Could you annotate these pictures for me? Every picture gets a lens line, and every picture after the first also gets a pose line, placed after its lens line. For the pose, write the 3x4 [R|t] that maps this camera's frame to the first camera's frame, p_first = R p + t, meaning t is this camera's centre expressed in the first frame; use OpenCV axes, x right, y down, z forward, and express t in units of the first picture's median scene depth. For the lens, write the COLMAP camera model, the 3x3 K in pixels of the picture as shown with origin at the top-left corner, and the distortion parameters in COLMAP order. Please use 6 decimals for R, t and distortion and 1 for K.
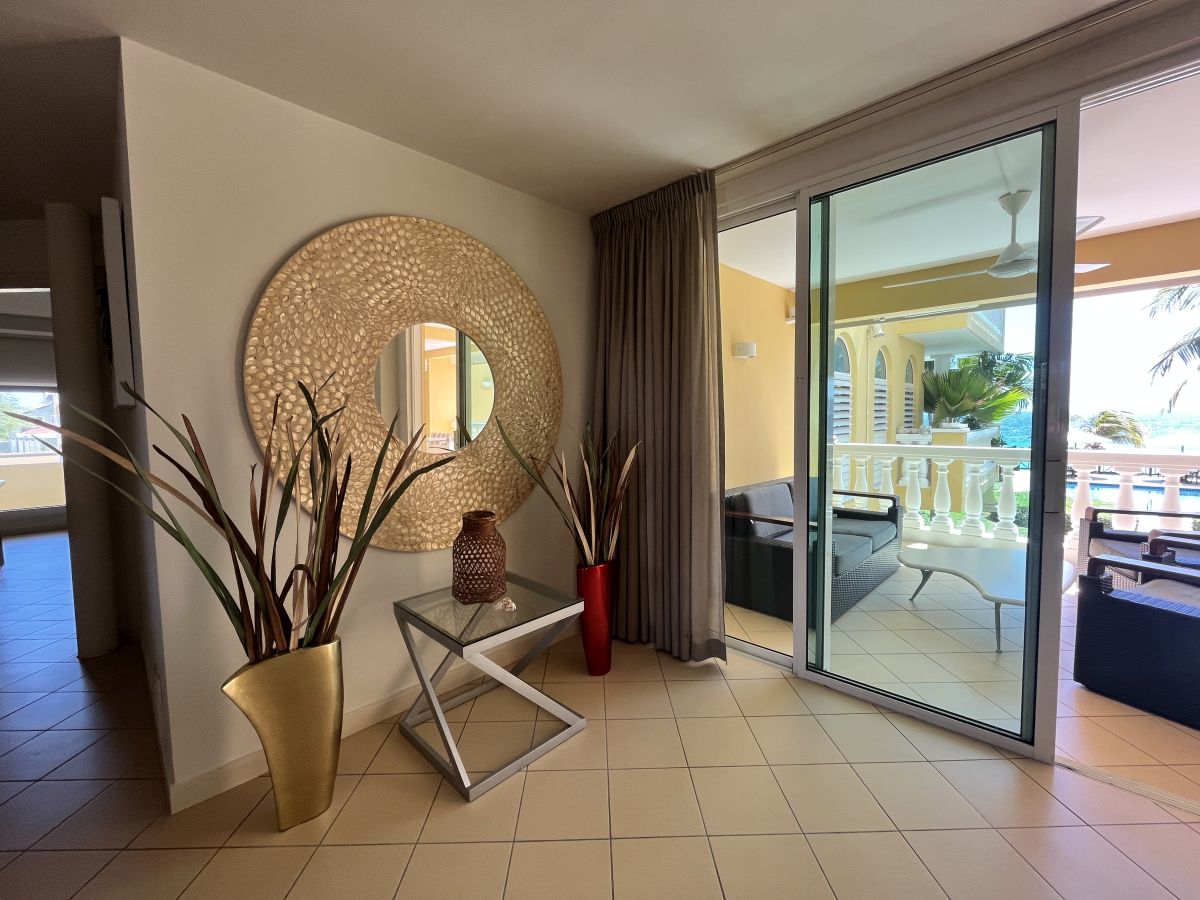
lens RADIAL K [[489.6, 0, 603.8], [0, 489.6, 446.9], [0, 0, 1]] dist [-0.002406, 0.000304]
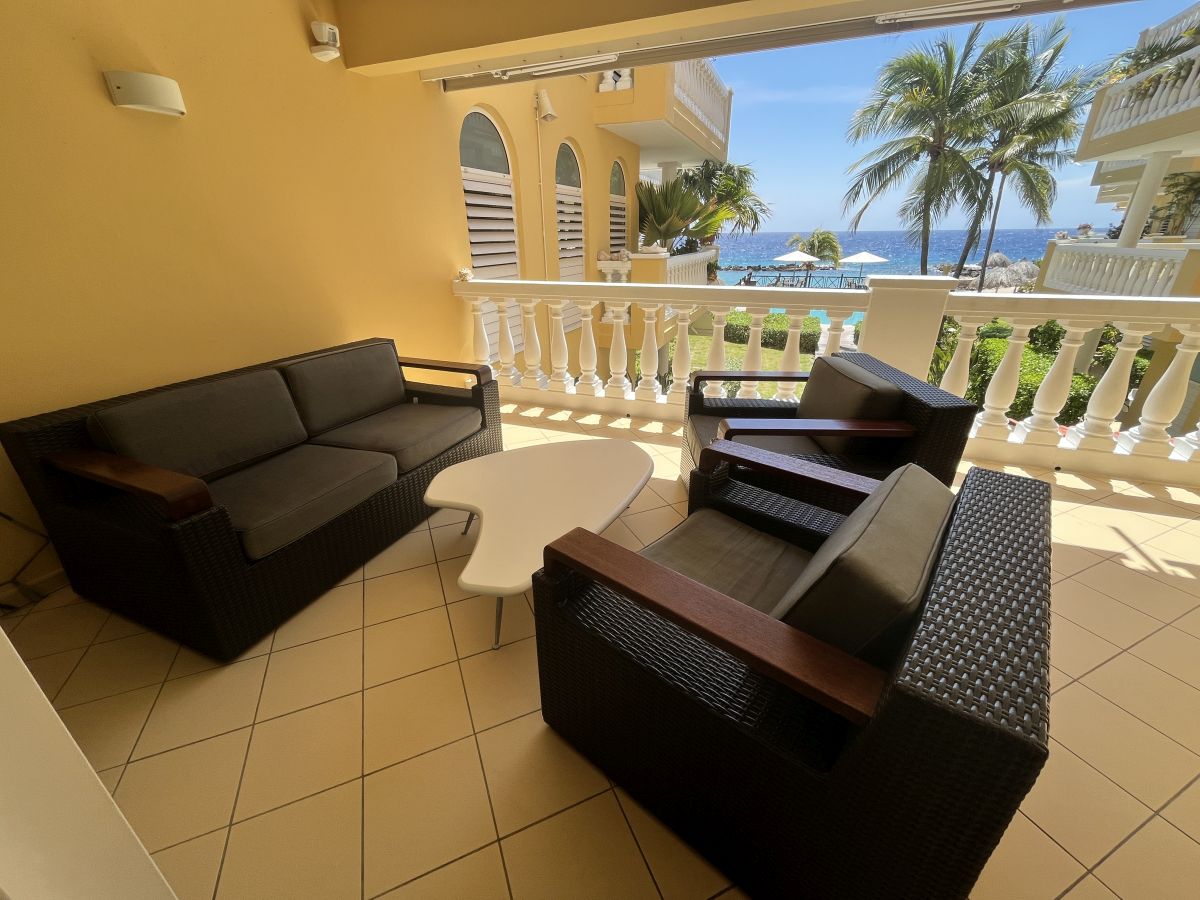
lens RADIAL K [[489.6, 0, 598.9], [0, 489.6, 449.2], [0, 0, 1]] dist [-0.002406, 0.000304]
pose [[0.918557, -0.153731, 0.364171, 0.245964], [0.020793, 0.938793, 0.343854, -0.011714], [-0.394742, -0.308277, 0.865531, 0.161623]]
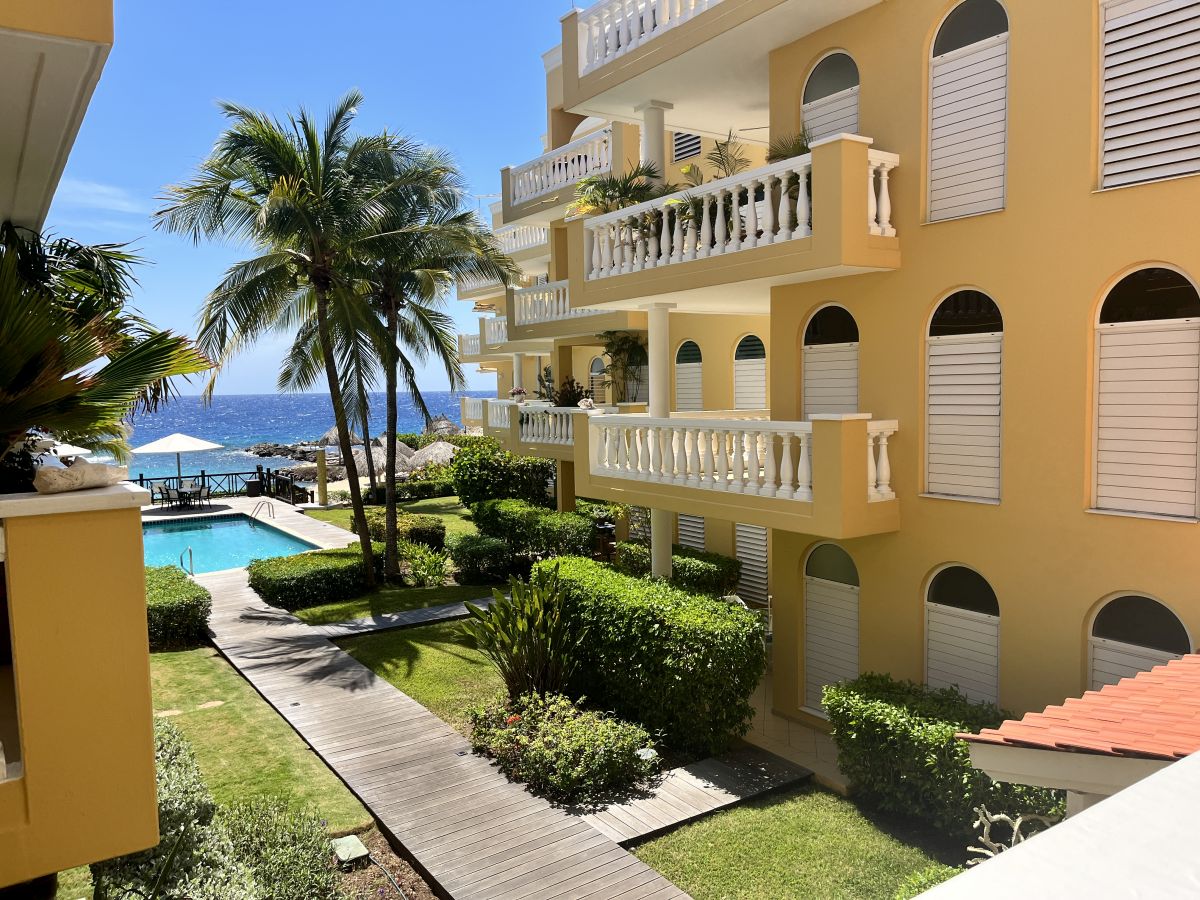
lens RADIAL K [[903.6, 0, 609.7], [0, 903.6, 451.5], [0, 0, 1]] dist [0.037157, -0.035294]
pose [[0.188426, -0.052543, 0.980681, 0.336469], [0.071171, 0.996673, 0.039725, -0.046414], [-0.979505, 0.062311, 0.191538, 0.597379]]
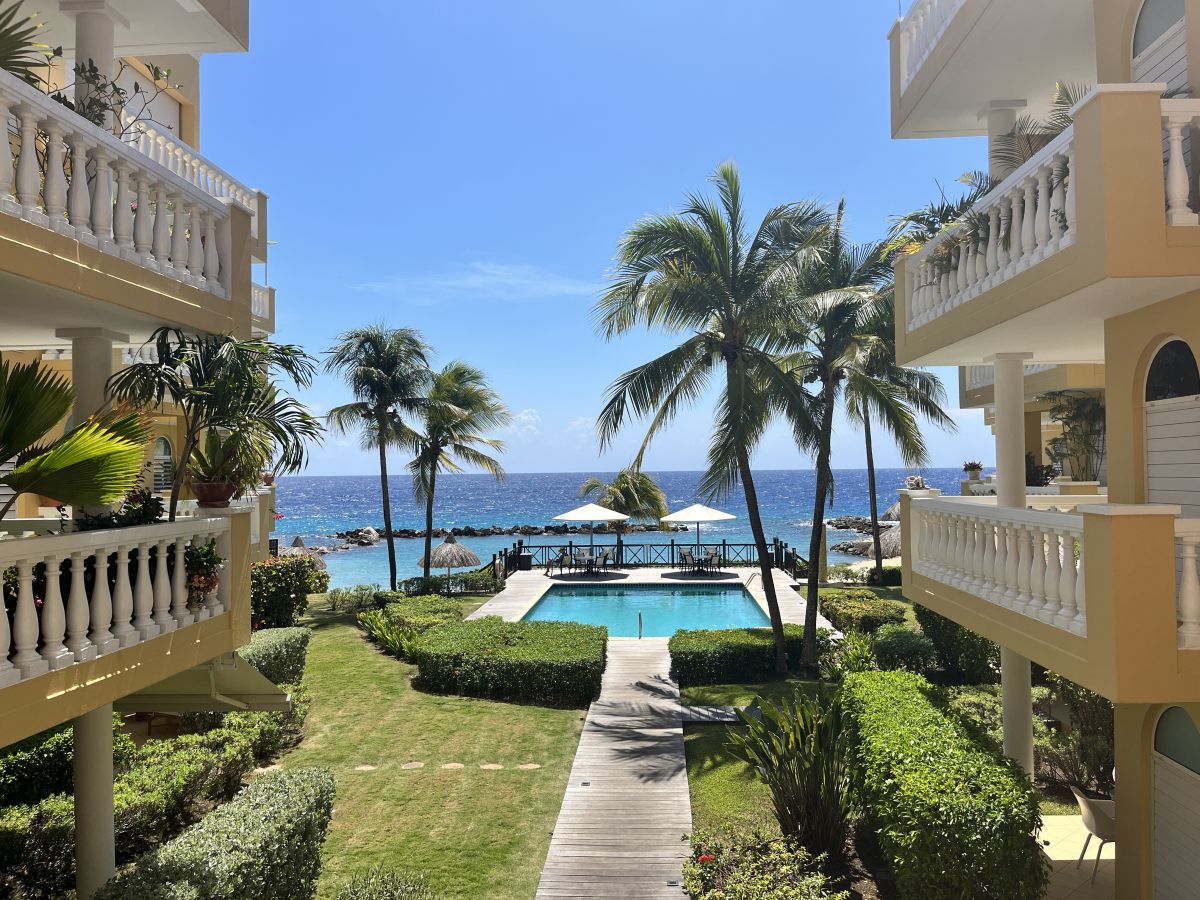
lens RADIAL K [[903.6, 0, 612.3], [0, 903.6, 451.8], [0, 0, 1]] dist [0.037157, -0.035294]
pose [[0.744872, 0.022811, 0.666817, 0.691845], [0.039616, 0.996140, -0.078329, -0.030467], [-0.666030, 0.084761, 0.741093, 0.274794]]
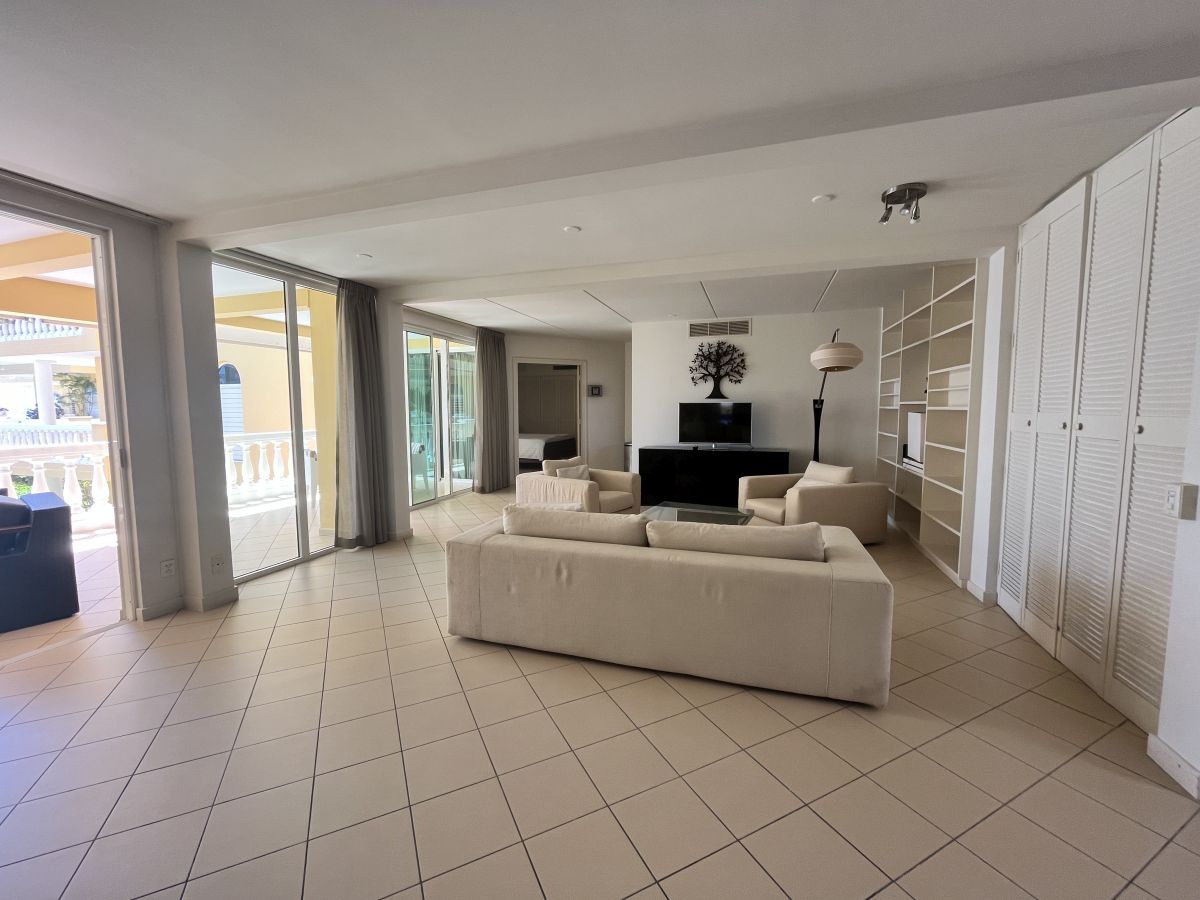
lens RADIAL K [[489.6, 0, 596.1], [0, 489.6, 448.4], [0, 0, 1]] dist [-0.002406, 0.000304]
pose [[-0.440700, -0.058176, 0.895767, -0.192732], [0.065129, 0.993195, 0.096545, -0.000179], [-0.895288, 0.100888, -0.433913, -0.028777]]
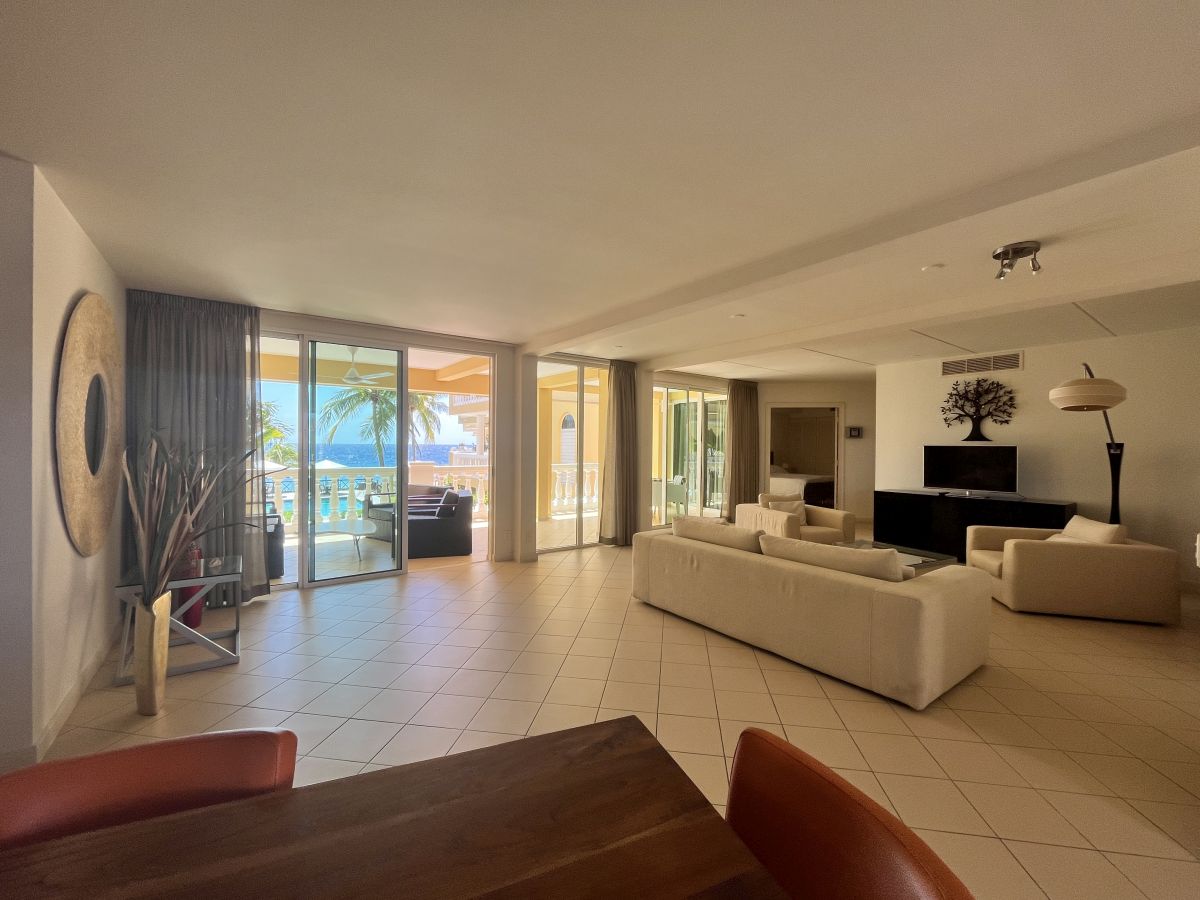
lens RADIAL K [[489.6, 0, 598.7], [0, 489.6, 448.8], [0, 0, 1]] dist [-0.002406, 0.000304]
pose [[0.157776, 0.011991, 0.987402, -0.352198], [0.048013, 0.998650, -0.019800, 0.007612], [-0.986307, 0.050533, 0.156987, -0.119142]]
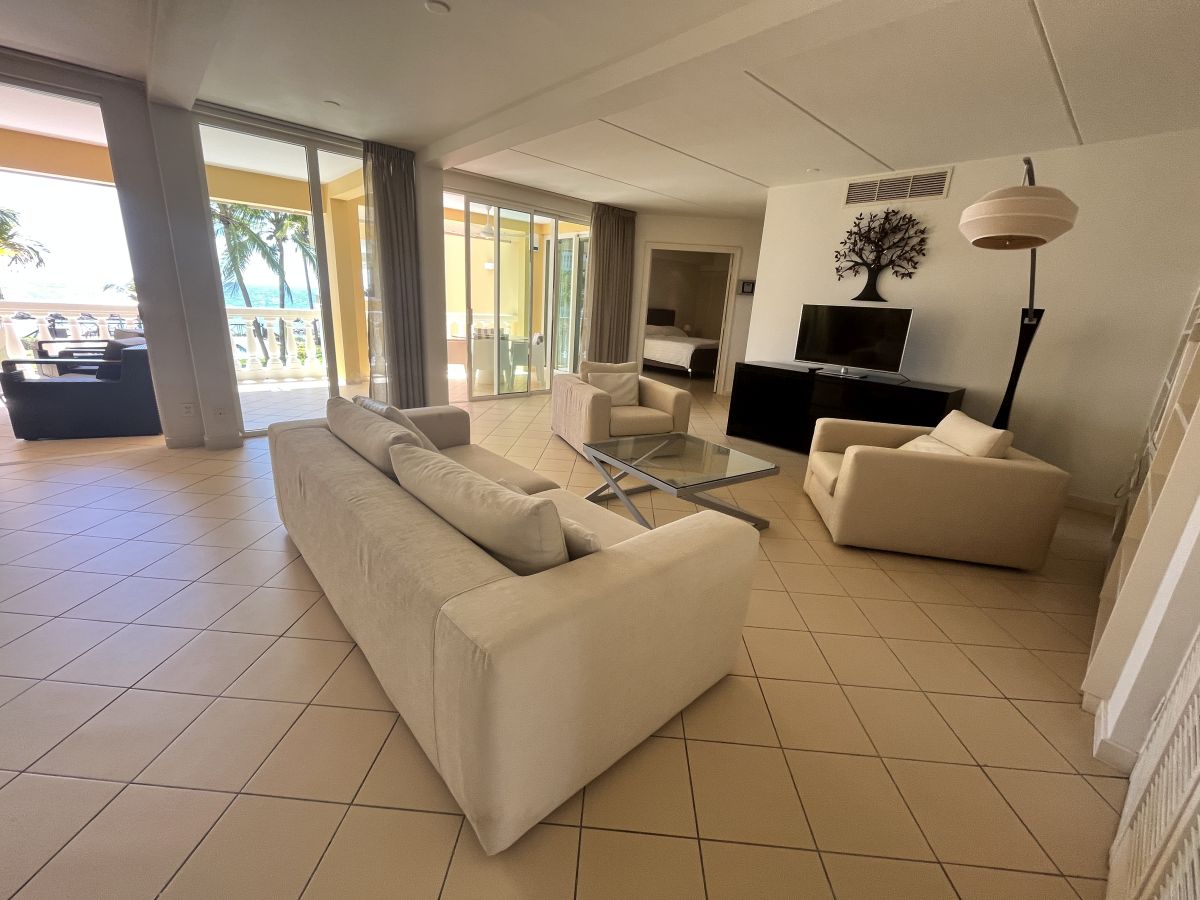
lens RADIAL K [[489.6, 0, 600.0], [0, 489.6, 447.7], [0, 0, 1]] dist [-0.002406, 0.000304]
pose [[0.051770, -0.262818, 0.963456, -0.140303], [0.002613, 0.964782, 0.263039, 0.021660], [-0.998656, -0.011100, 0.050633, -0.281945]]
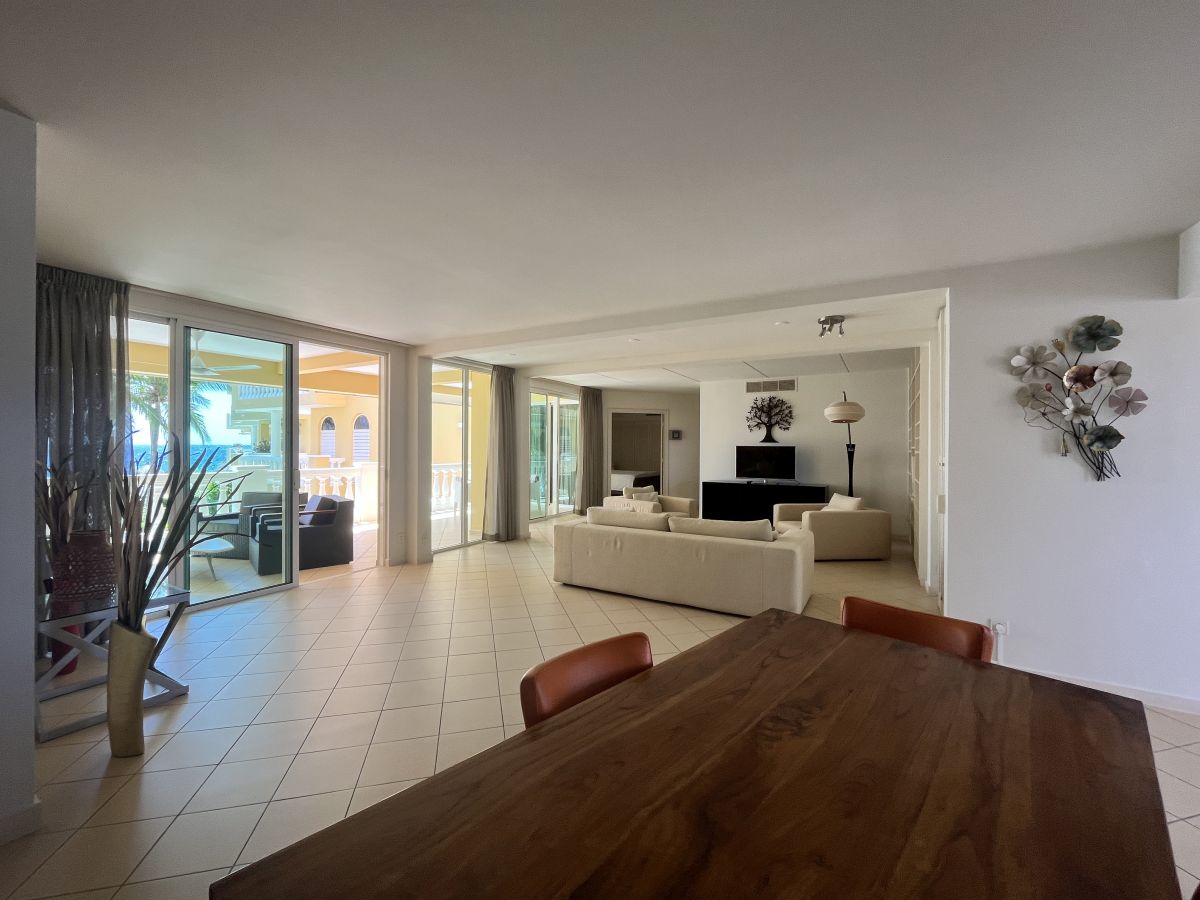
lens RADIAL K [[489.6, 0, 597.4], [0, 489.6, 450.3], [0, 0, 1]] dist [-0.002406, 0.000304]
pose [[-0.243741, 0.008262, 0.969805, -0.412841], [0.056693, 0.998375, 0.005743, -0.000404], [-0.968182, 0.056381, -0.243813, 0.008514]]
